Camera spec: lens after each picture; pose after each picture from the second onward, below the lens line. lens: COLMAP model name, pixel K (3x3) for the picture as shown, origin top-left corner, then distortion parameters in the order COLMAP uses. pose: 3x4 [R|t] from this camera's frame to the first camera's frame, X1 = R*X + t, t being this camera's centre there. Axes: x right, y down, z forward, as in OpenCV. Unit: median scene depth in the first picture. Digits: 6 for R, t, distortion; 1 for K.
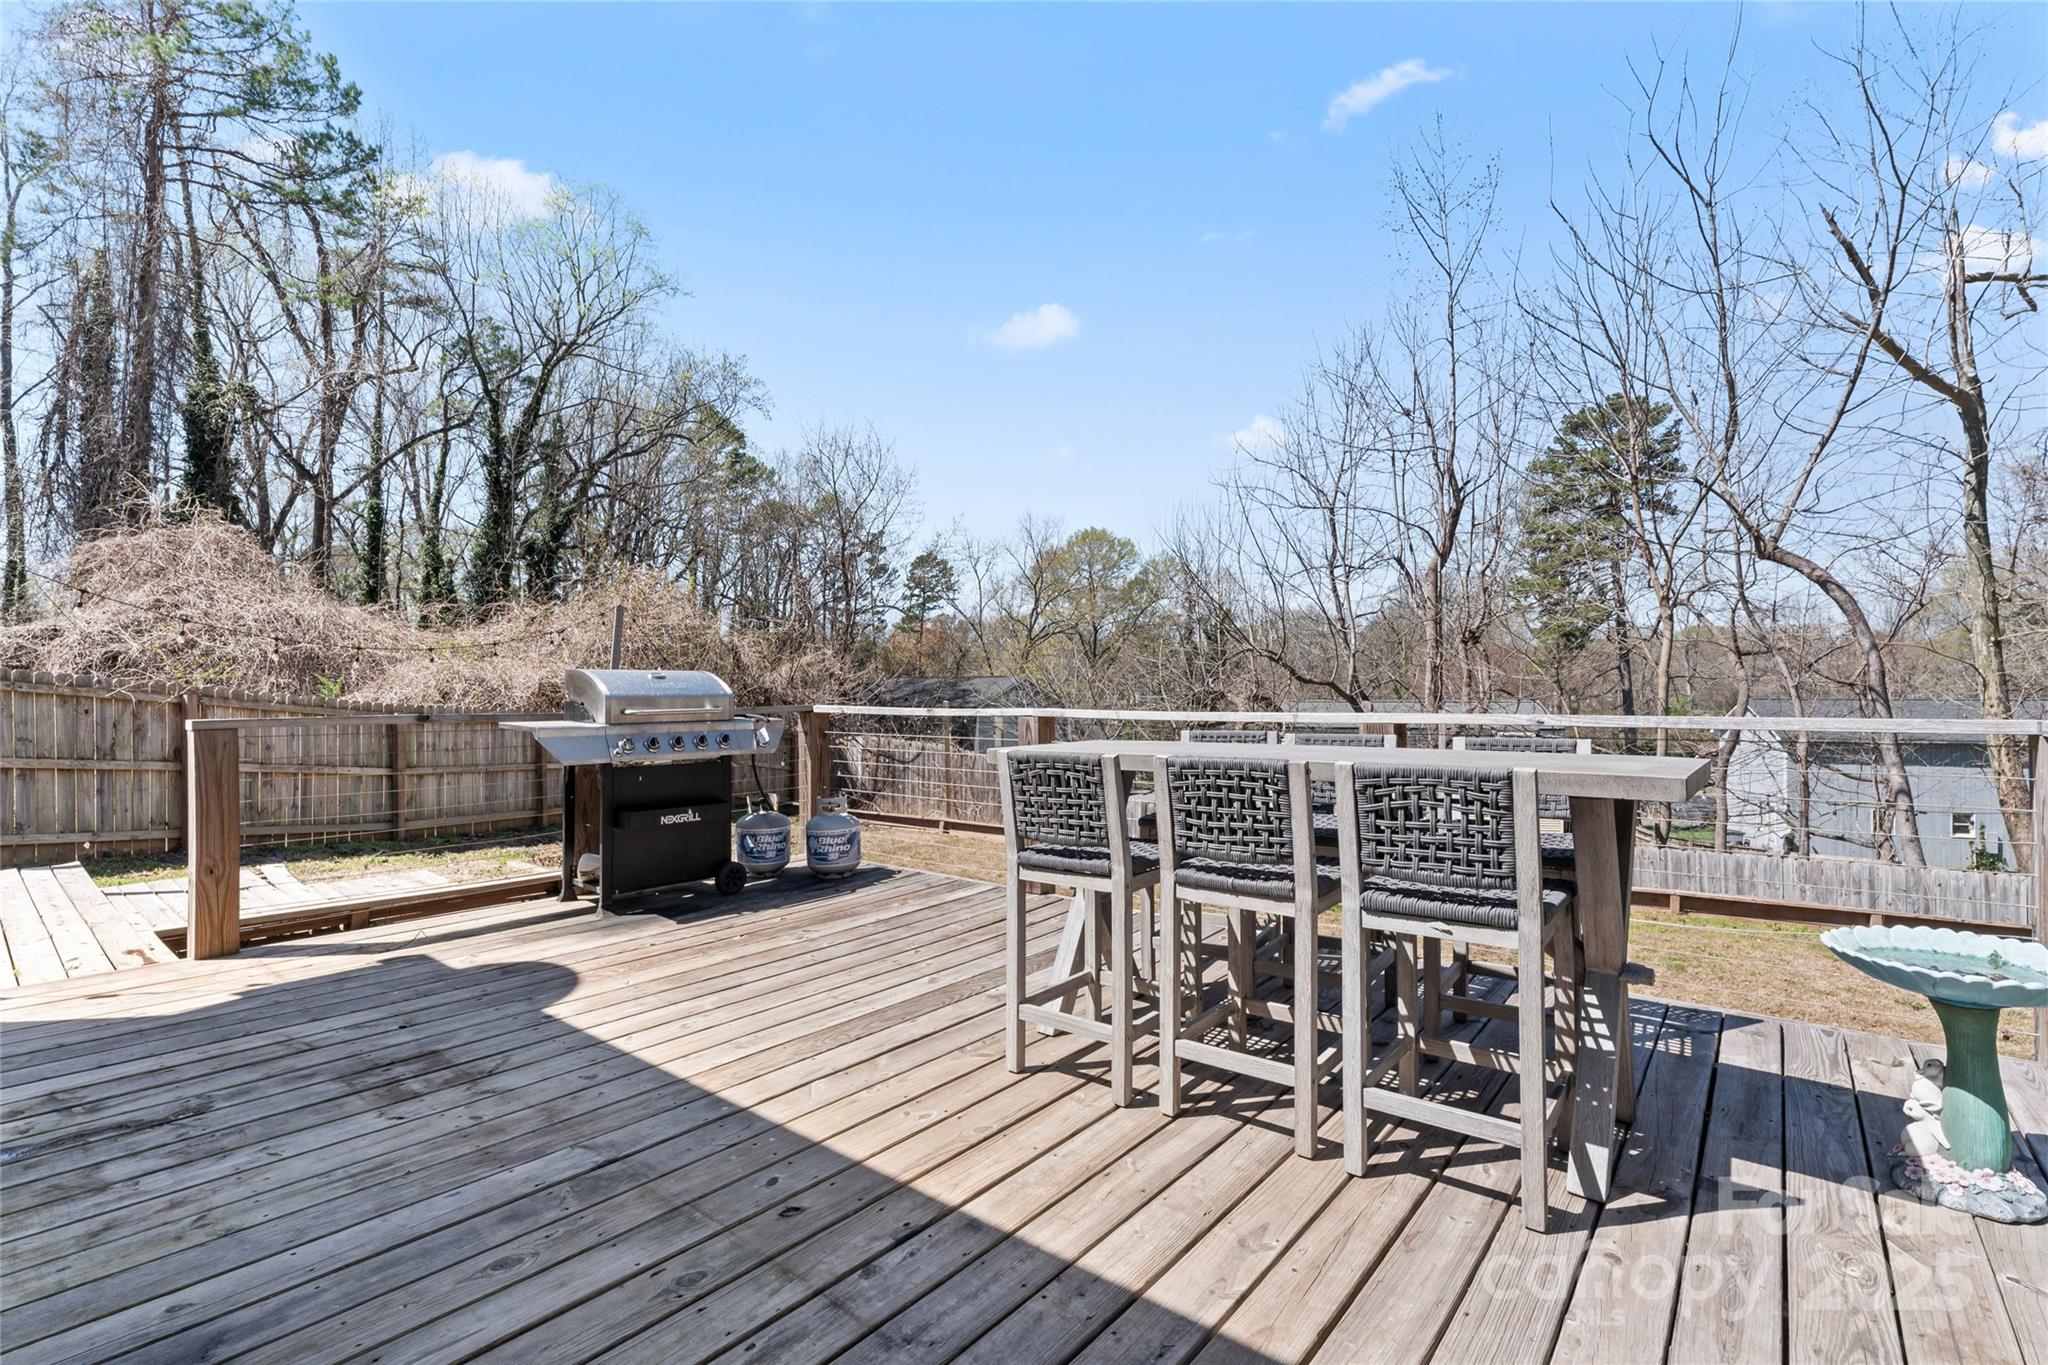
lens RADIAL K [[920.1, 0, 1019.6], [0, 920.1, 687.8], [0, 0, 1]] dist [-0.006781, 0.000340]
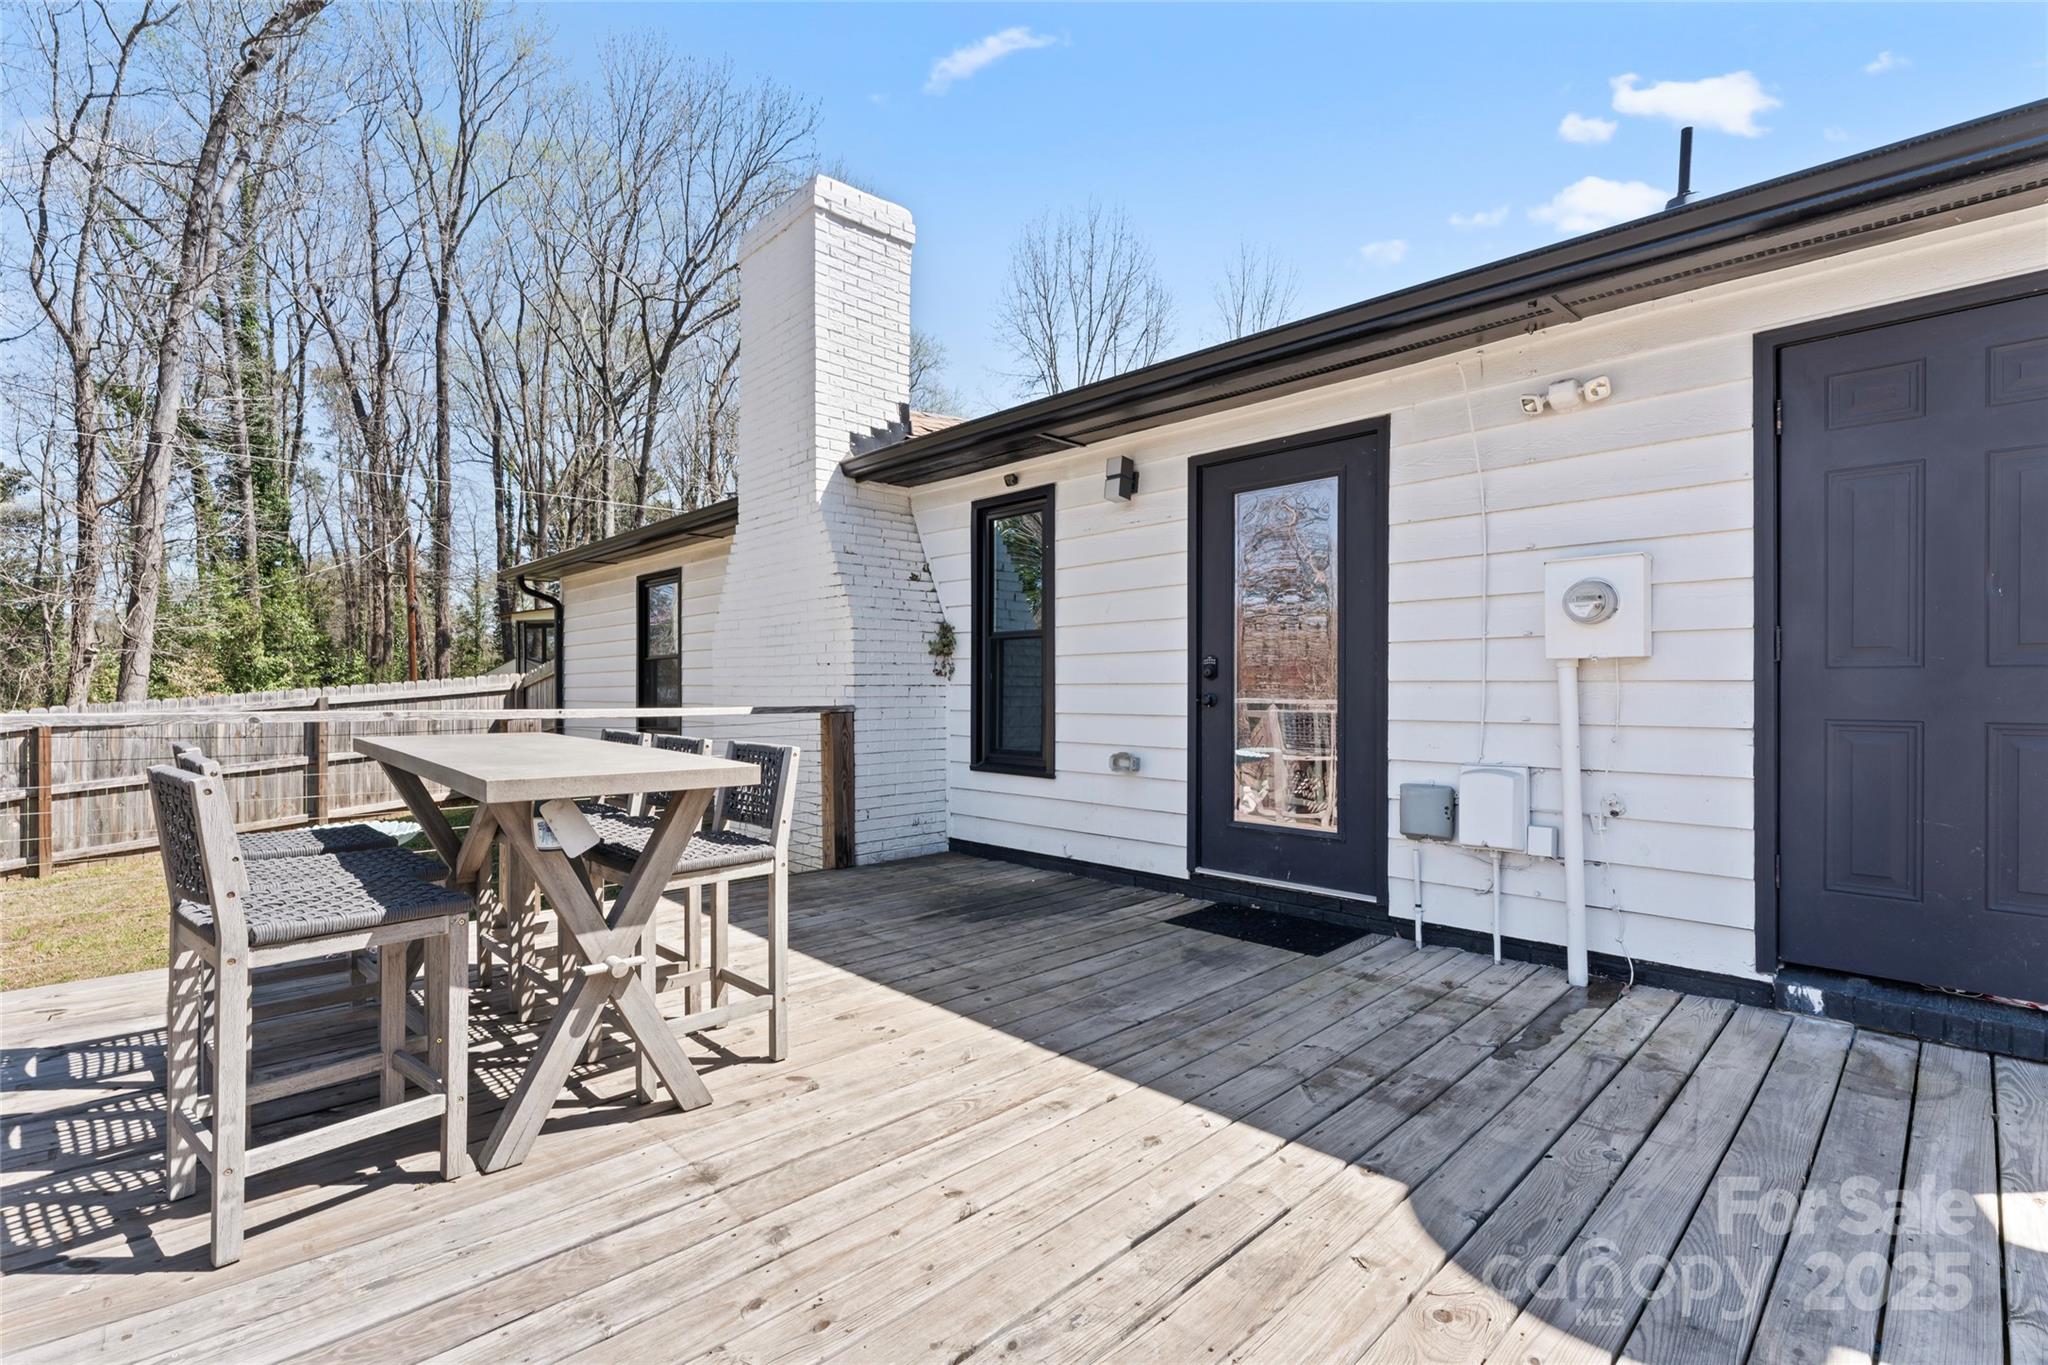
lens RADIAL K [[920.1, 0, 1025.0], [0, 920.1, 680.1], [0, 0, 1]] dist [-0.006781, 0.000340]
pose [[-0.996107, 0.008790, 0.087708, -0.031800], [0.007871, 0.999911, -0.010816, -0.000454], [-0.087796, -0.010083, -0.996087, 0.172792]]
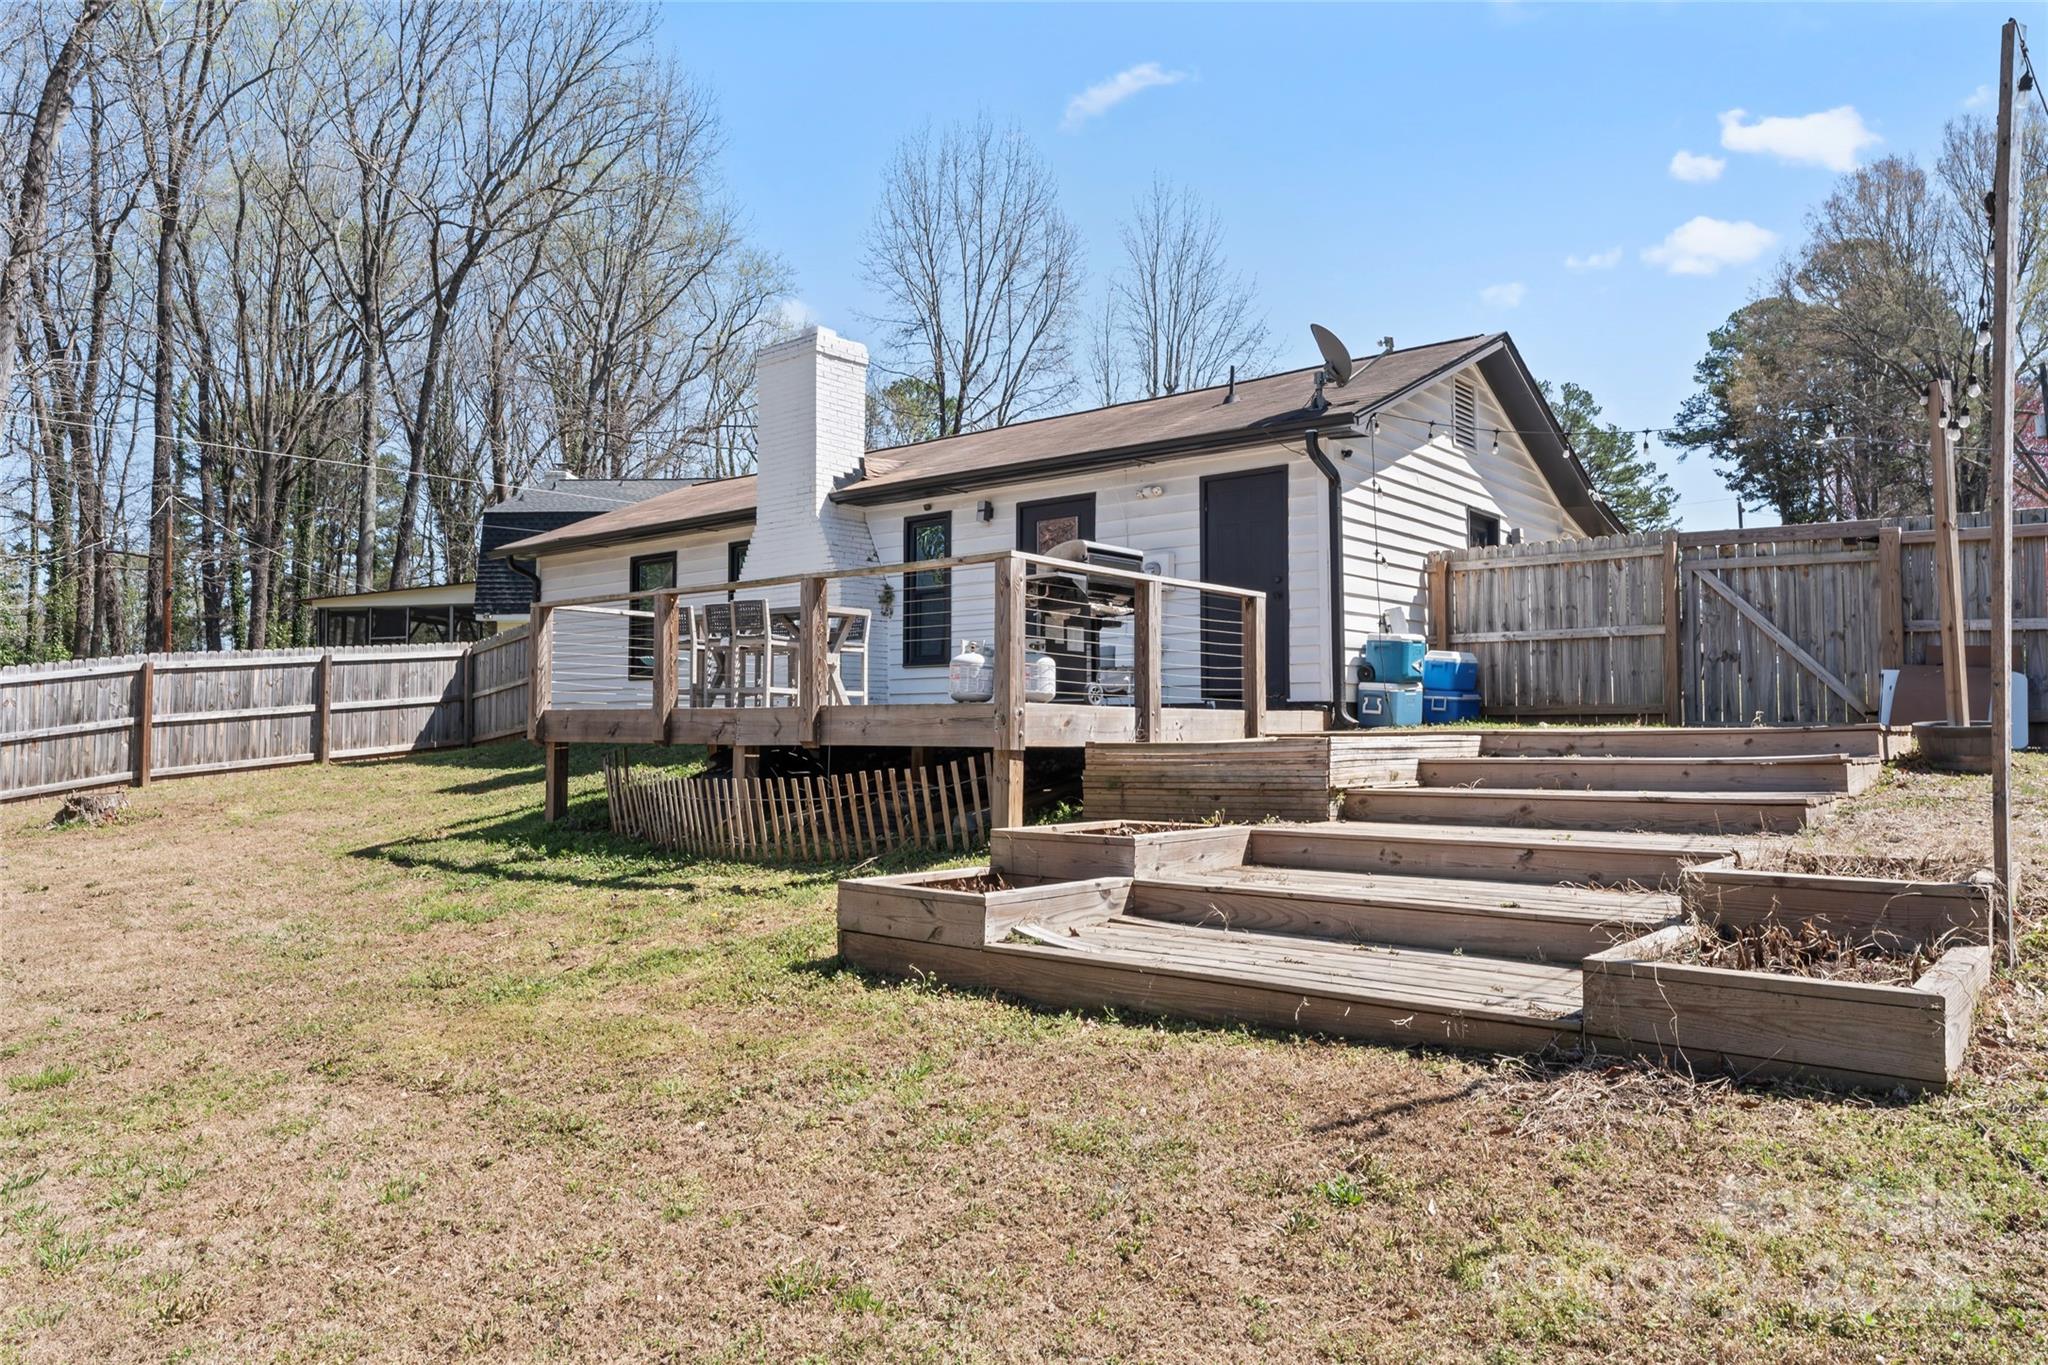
lens RADIAL K [[1458.7, 0, 1029.2], [0, 1458.7, 670.2], [0, 0, 1]] dist [0.012100, 0.003132]
pose [[-0.999872, 0.007692, -0.014029, -0.042760], [0.008436, 0.998517, -0.053781, 0.046549], [0.013594, -0.053893, -0.998454, 0.522865]]
